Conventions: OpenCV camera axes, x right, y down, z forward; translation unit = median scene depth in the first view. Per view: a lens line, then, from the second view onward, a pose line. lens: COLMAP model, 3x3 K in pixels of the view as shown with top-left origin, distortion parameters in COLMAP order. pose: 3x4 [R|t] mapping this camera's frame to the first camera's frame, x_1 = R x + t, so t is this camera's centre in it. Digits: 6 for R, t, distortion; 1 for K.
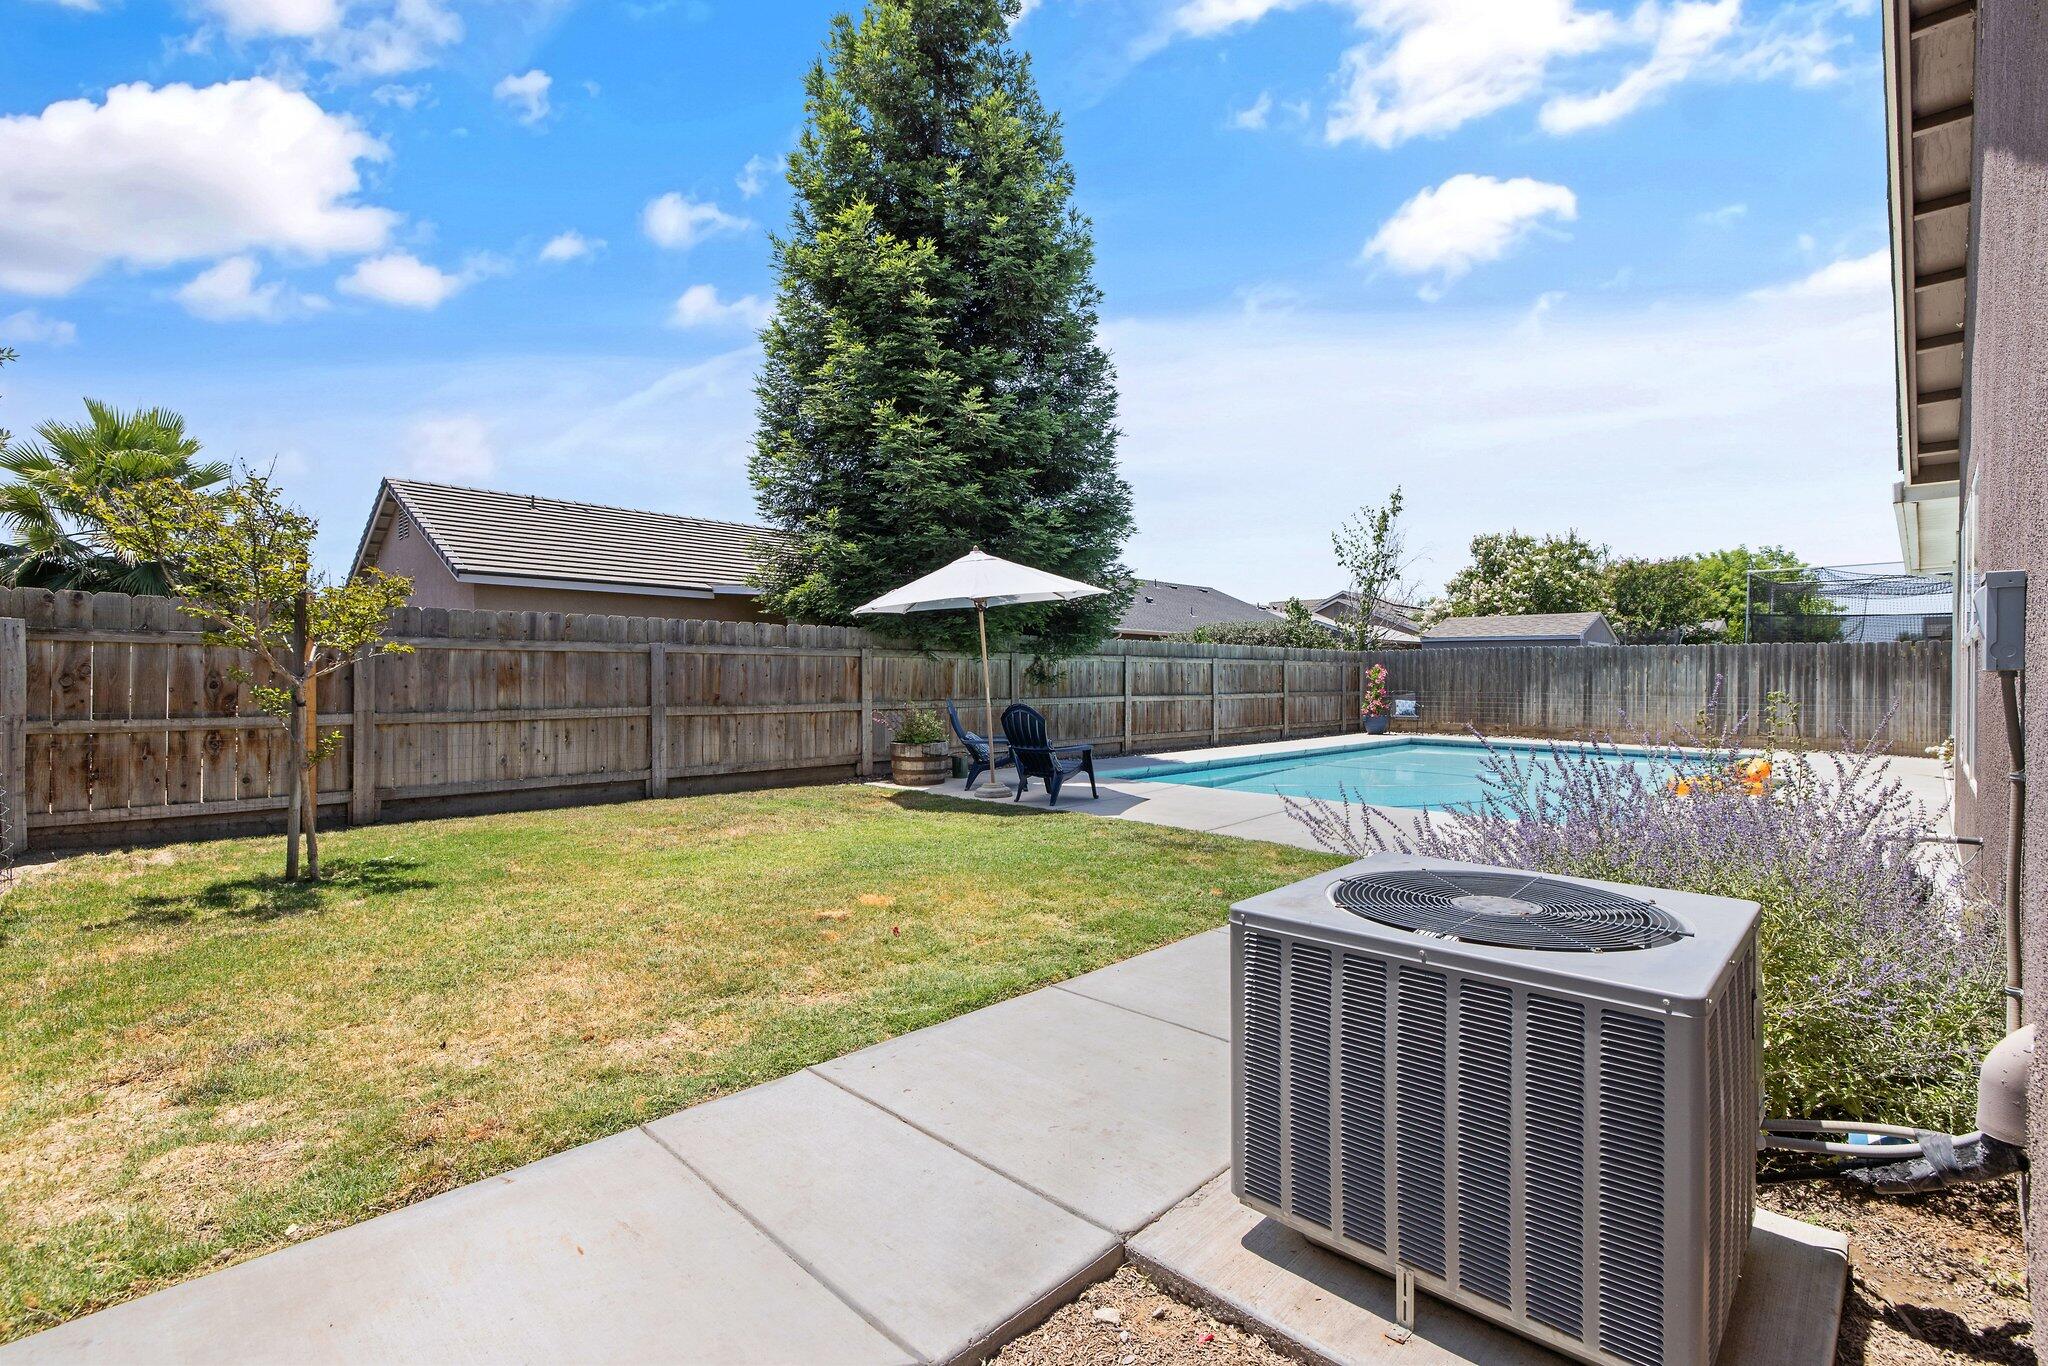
lens RADIAL K [[930.4, 0, 1032.9], [0, 930.4, 683.9], [0, 0, 1]] dist [0.013261, 0.000114]
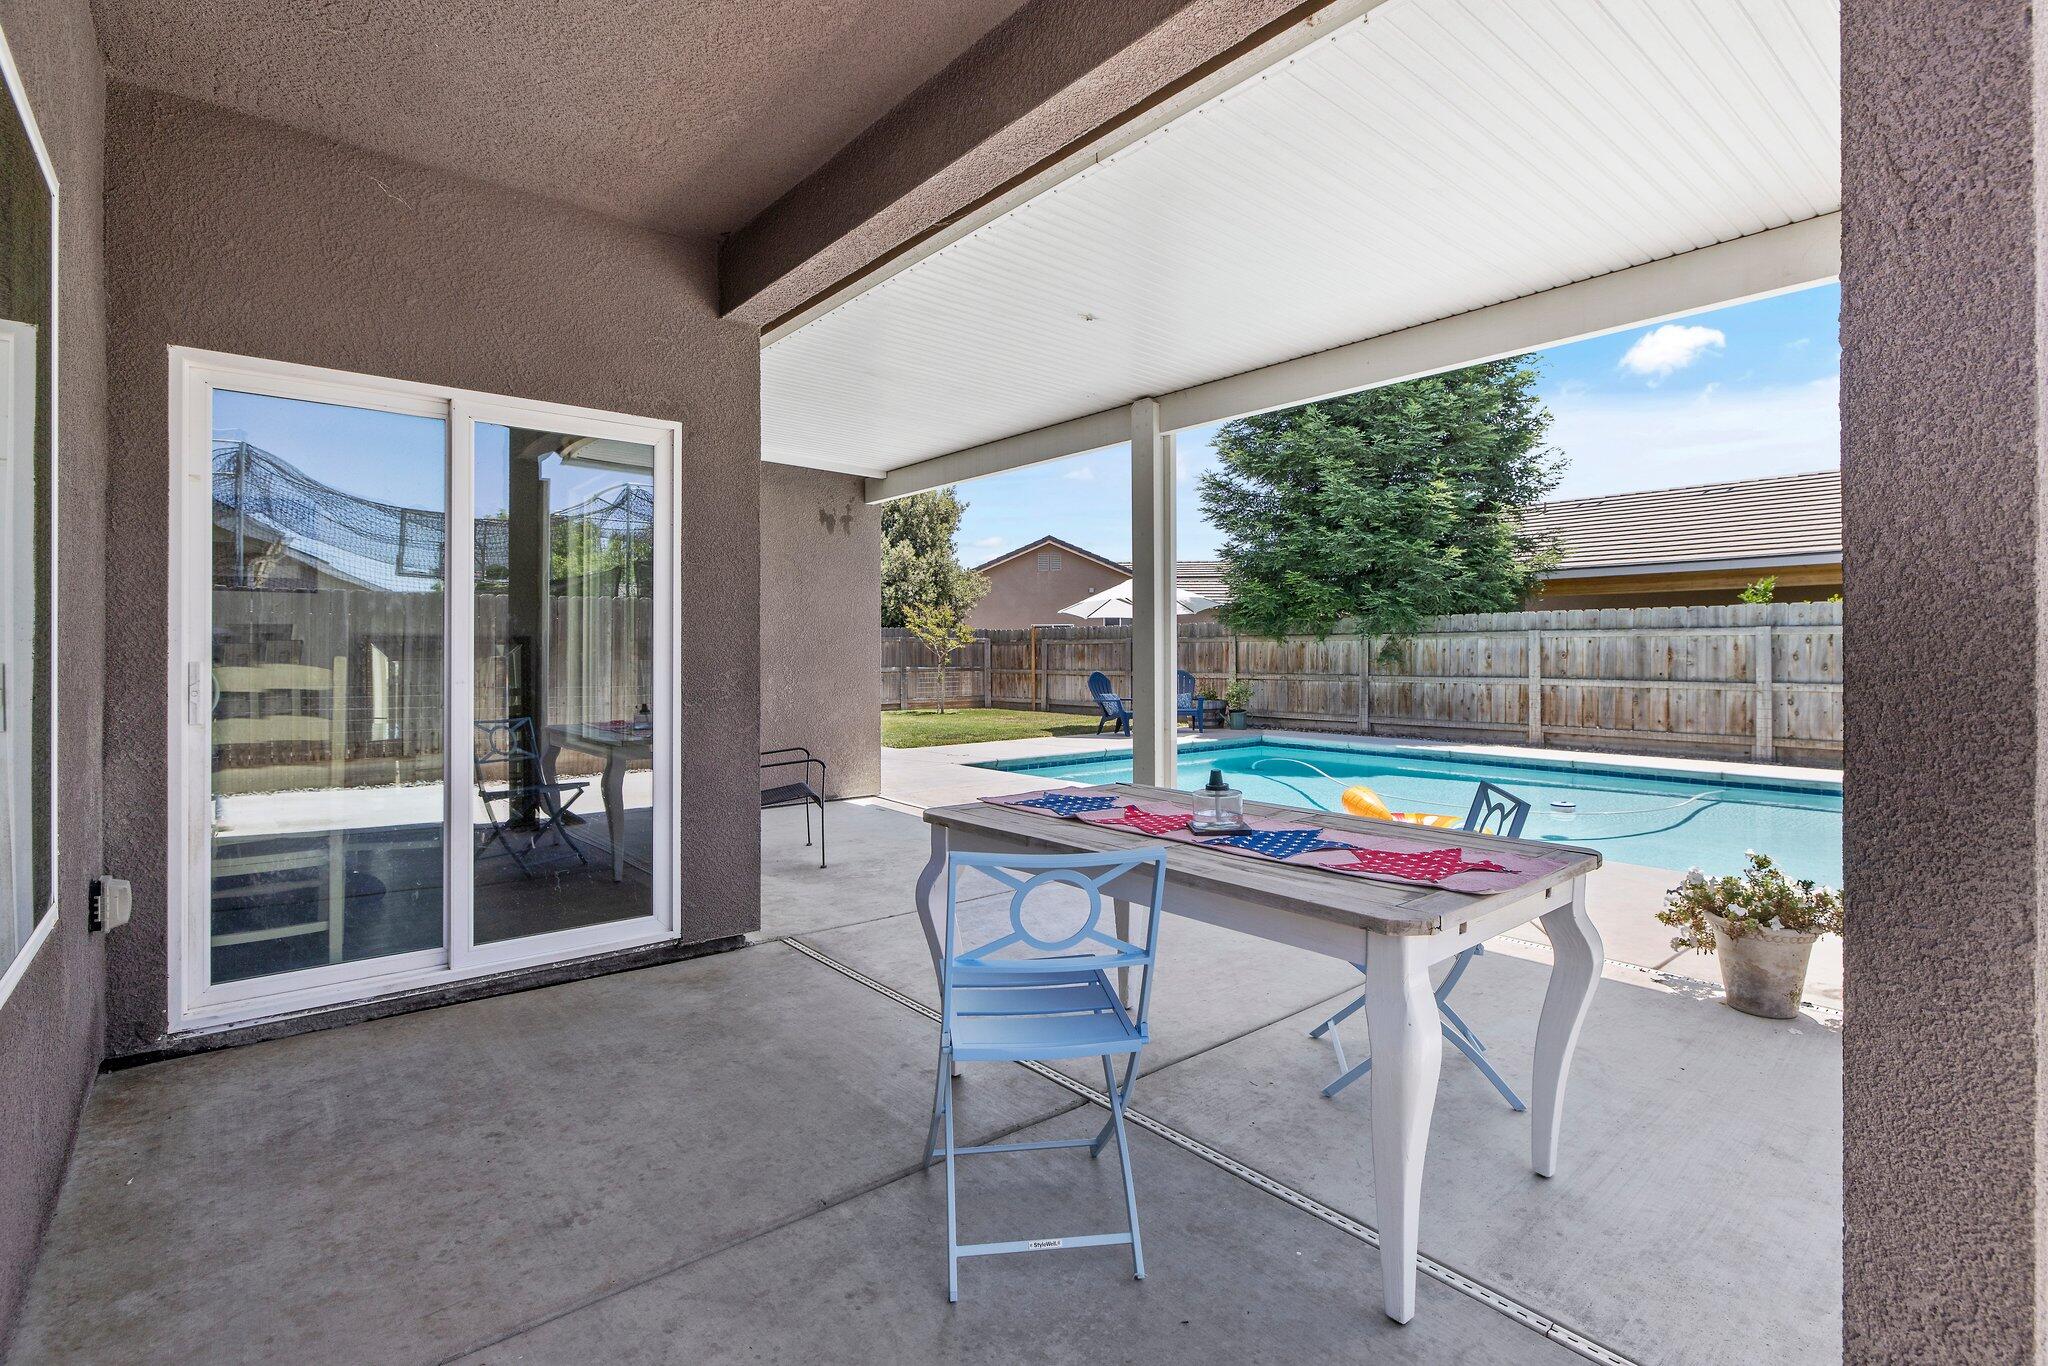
lens RADIAL K [[958.0, 0, 1026.2], [0, 958.0, 664.5], [0, 0, 1]] dist [-0.020573, 0.013970]
pose [[-0.108701, 0.007134, -0.994049, 0.901592], [-0.008326, 0.999933, 0.008087, -0.002490], [0.994040, 0.009155, -0.108634, 0.565492]]
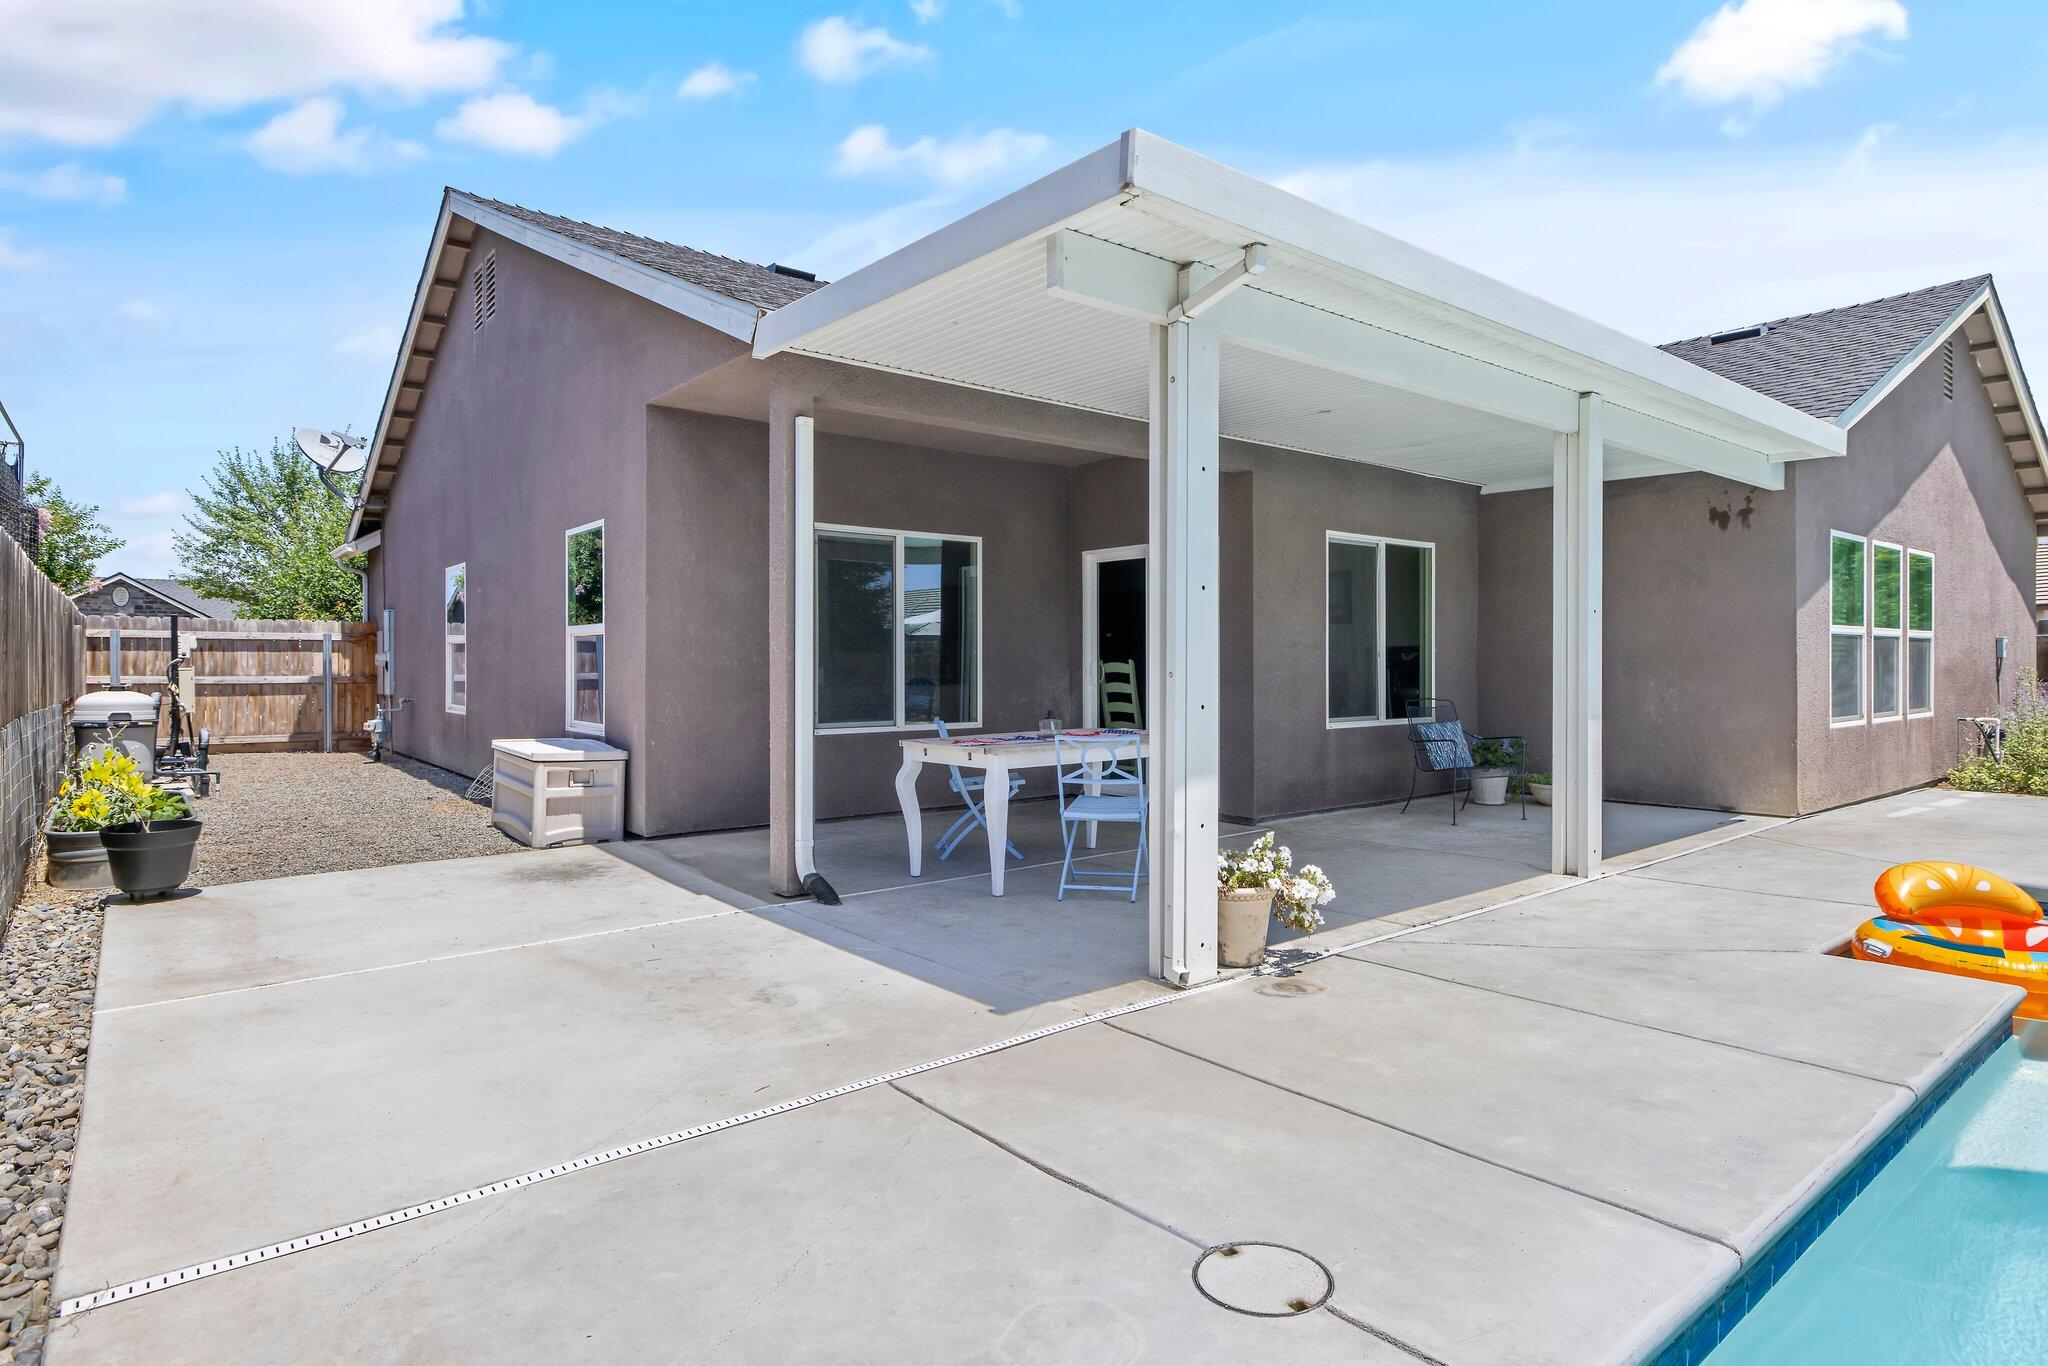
lens RADIAL K [[1100.7, 0, 1018.8], [0, 1100.7, 665.4], [0, 0, 1]] dist [-0.004655, -0.001834]
pose [[-0.991307, -0.002256, 0.131551, 0.706591], [-0.000774, 0.999936, 0.011317, -0.004752], [-0.131568, 0.011117, -0.991245, 0.965380]]
